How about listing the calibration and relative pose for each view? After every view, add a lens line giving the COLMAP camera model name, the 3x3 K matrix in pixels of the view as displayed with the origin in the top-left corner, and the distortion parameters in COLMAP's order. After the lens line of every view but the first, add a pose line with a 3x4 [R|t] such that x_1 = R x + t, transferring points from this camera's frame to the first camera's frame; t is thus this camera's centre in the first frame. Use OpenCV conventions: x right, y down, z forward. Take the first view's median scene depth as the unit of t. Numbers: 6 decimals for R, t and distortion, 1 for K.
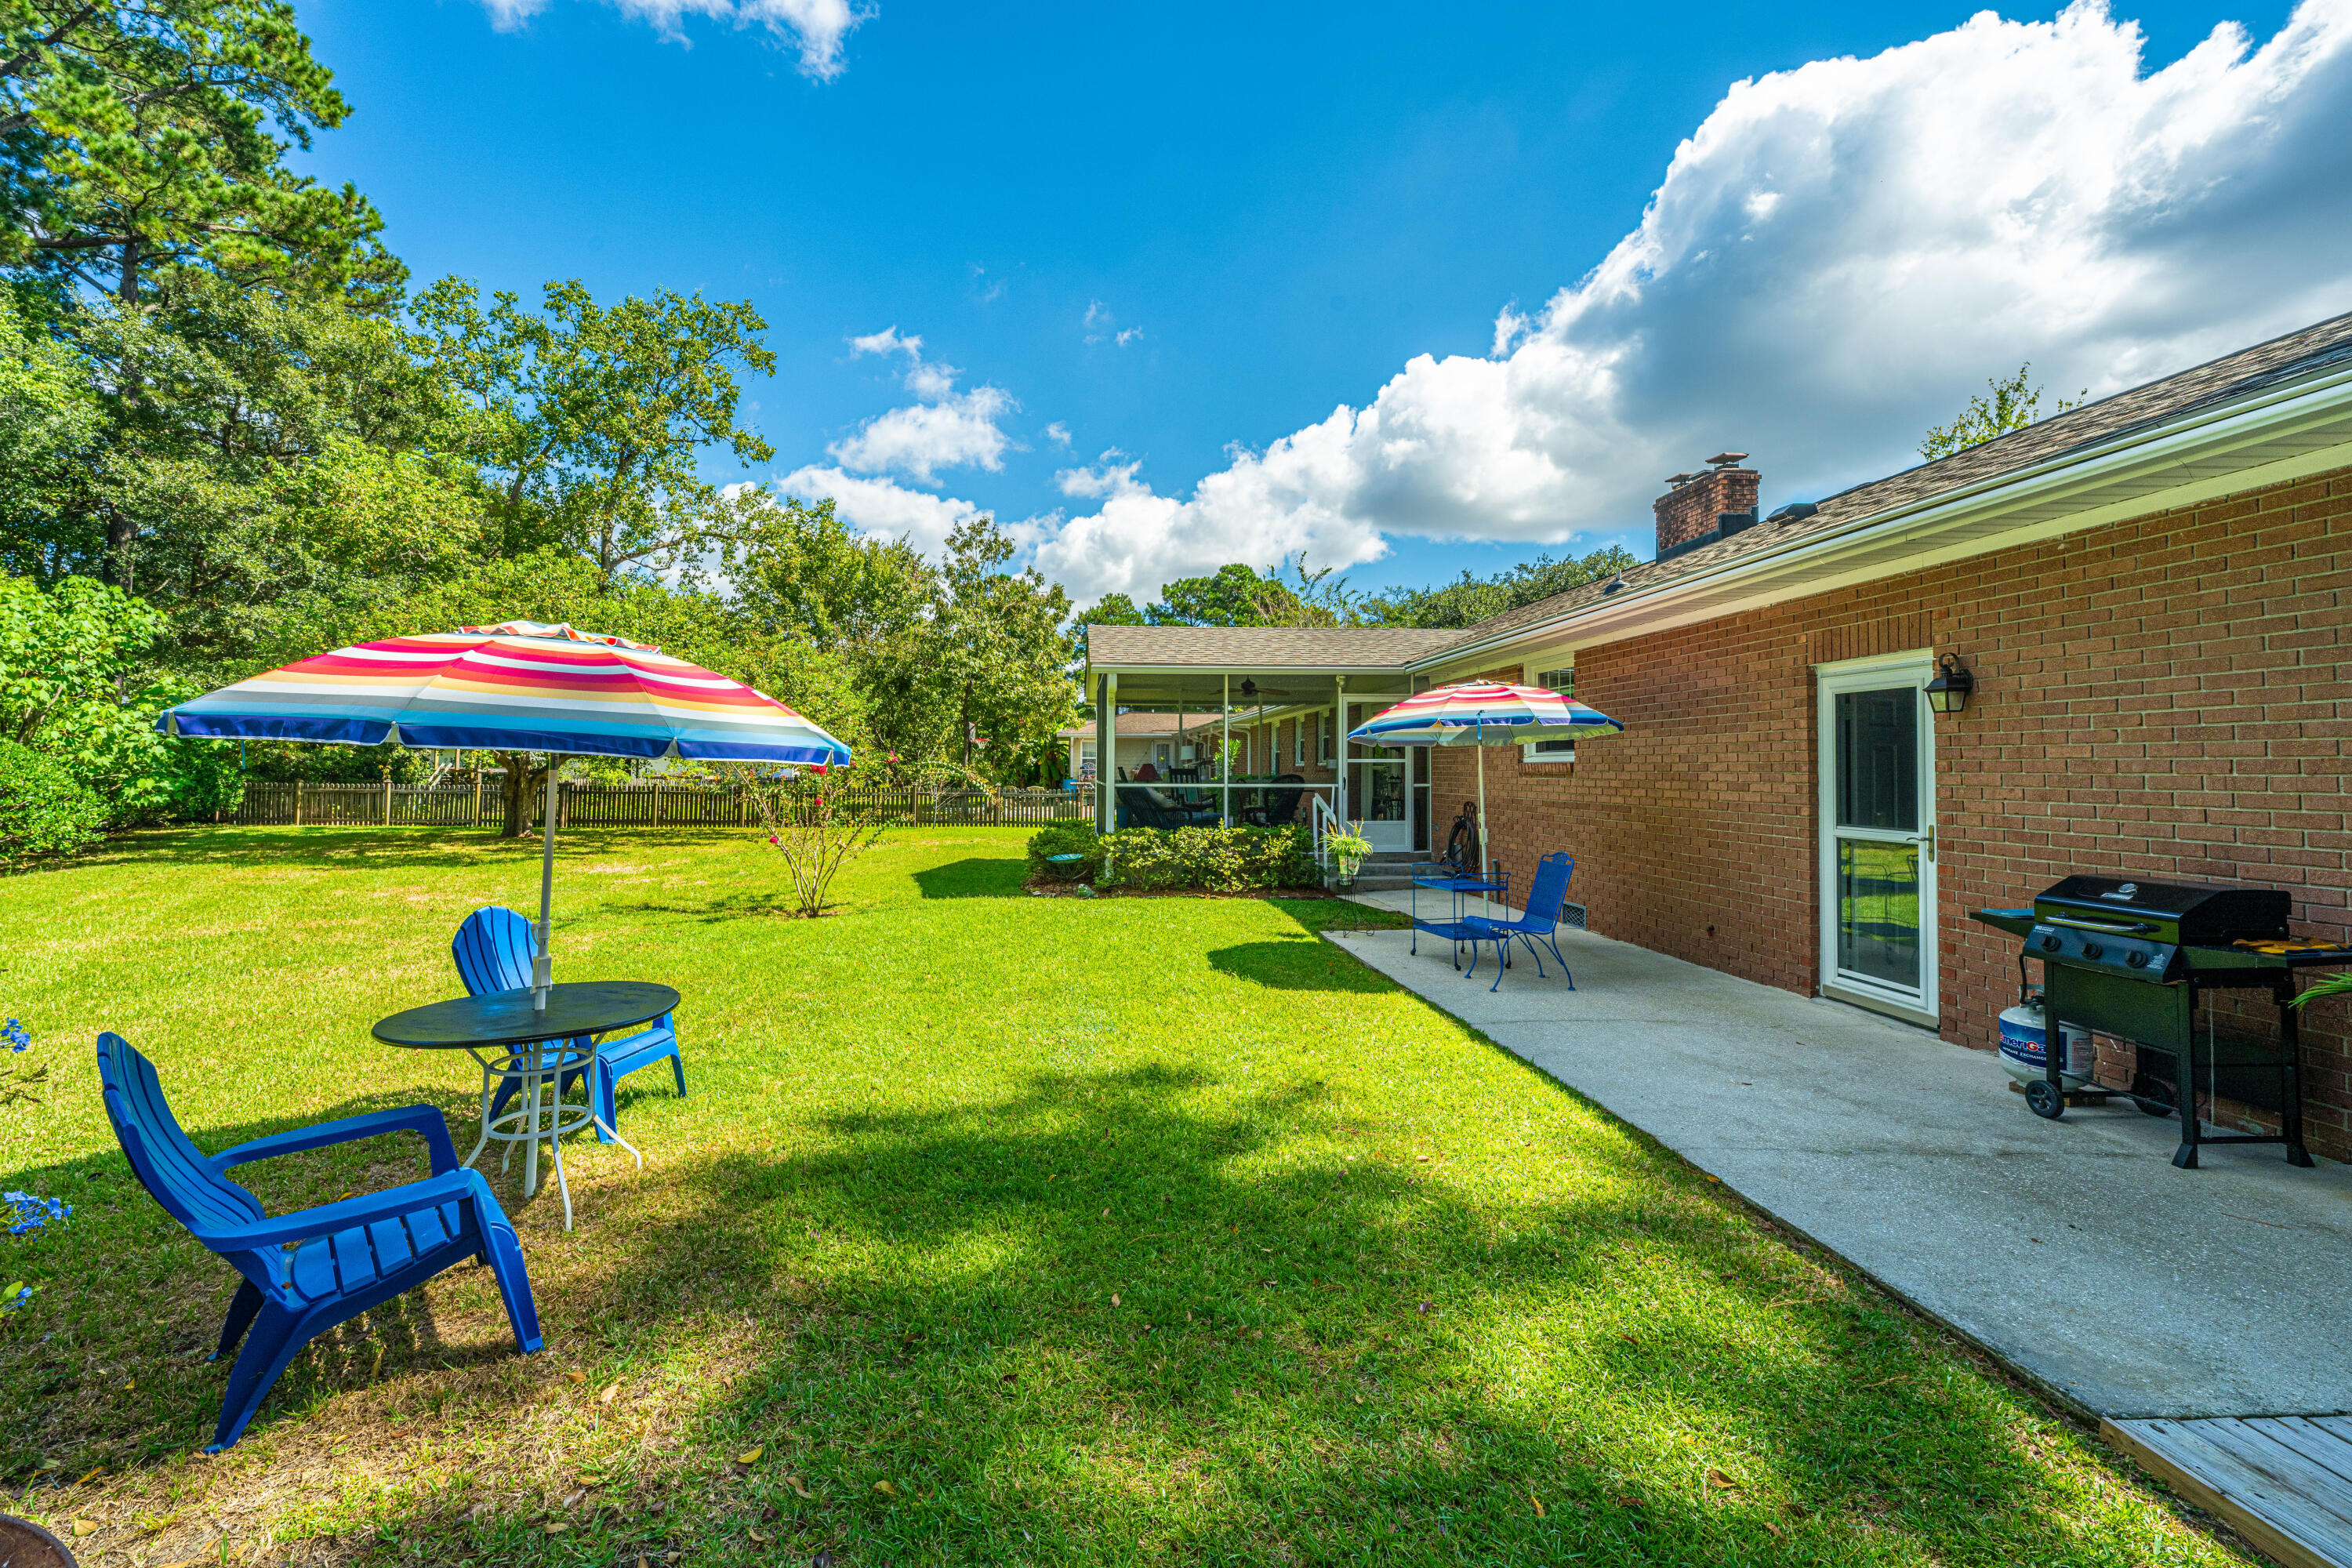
lens RADIAL K [[948.2, 0, 1156.4], [0, 948.2, 744.3], [0, 0, 1]] dist [-0.012975, 0.000389]
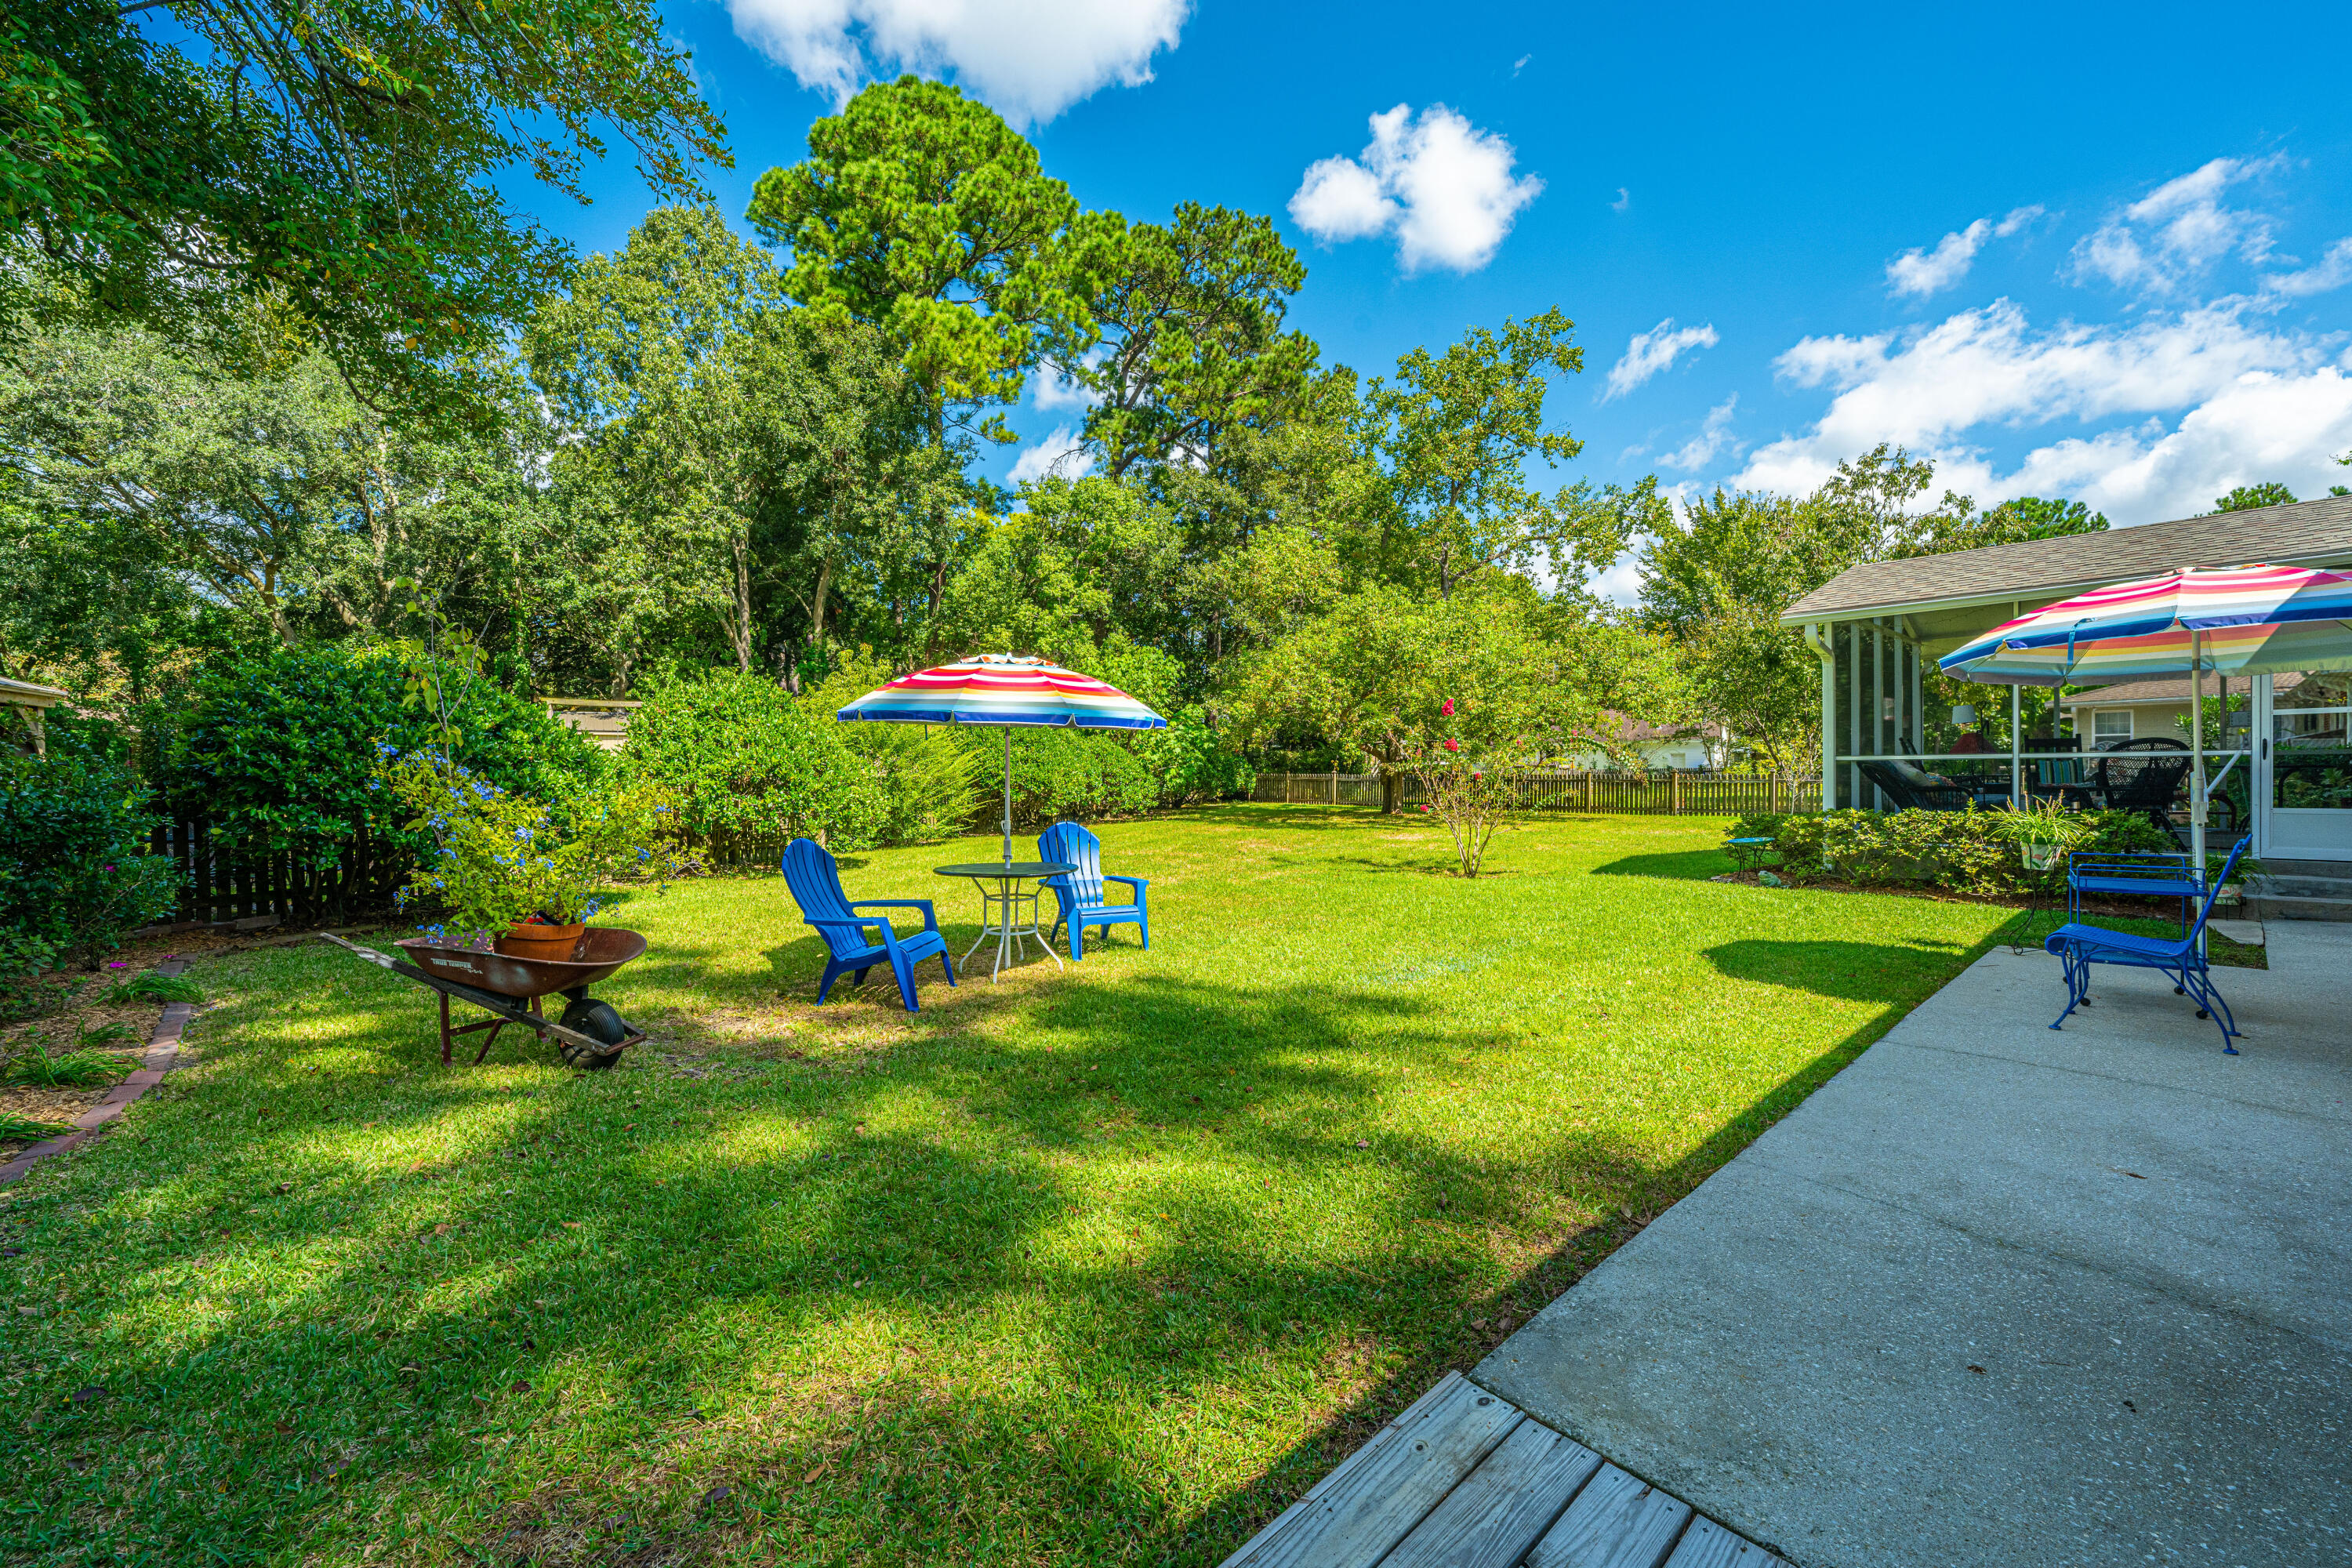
lens RADIAL K [[934.7, 0, 1185.0], [0, 934.7, 783.2], [0, 0, 1]] dist [-0.002940, -0.000100]
pose [[0.599011, 0.000937, -0.800740, 0.141718], [0.035881, 0.998963, 0.028011, 0.011652], [0.799937, -0.045510, 0.598356, 0.034876]]
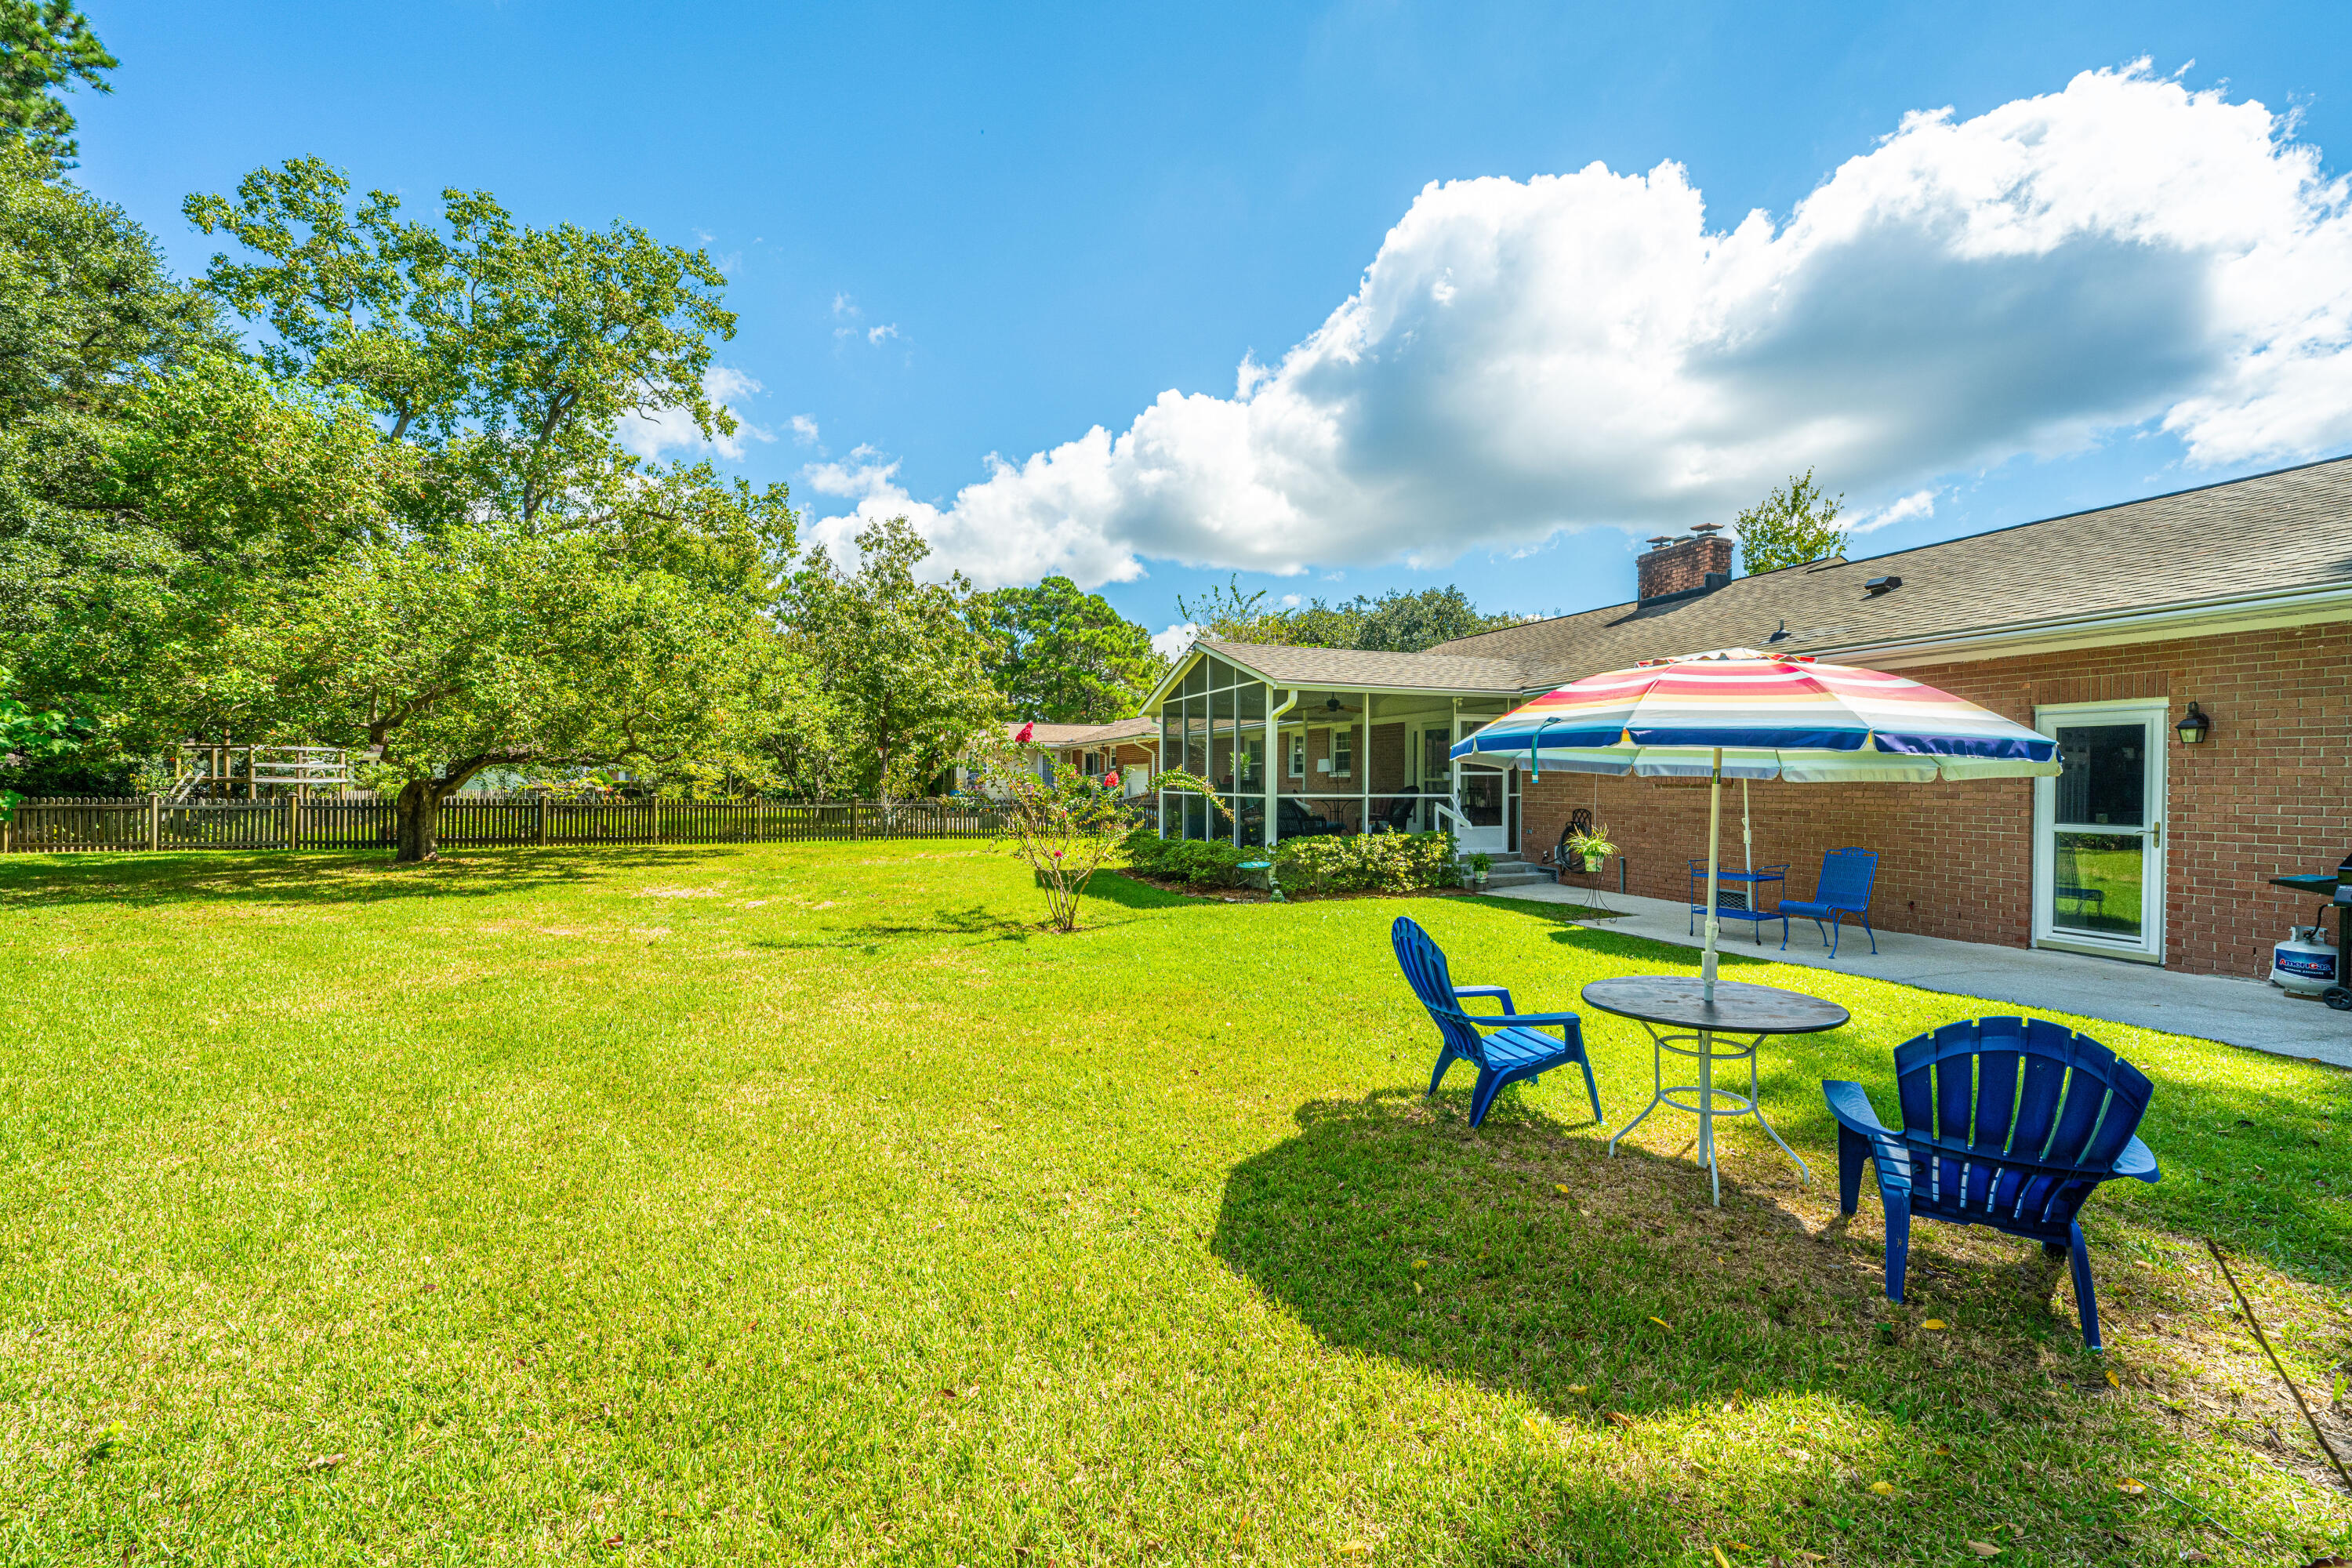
lens RADIAL K [[915.7, 0, 1185.4], [0, 915.7, 781.2], [0, 0, 1]] dist [-0.016958, -0.000132]
pose [[0.954883, 0.000066, 0.296983, -0.258134], [-0.008824, 0.999565, 0.028149, -0.000116], [-0.296852, -0.029499, 0.954468, 0.037794]]
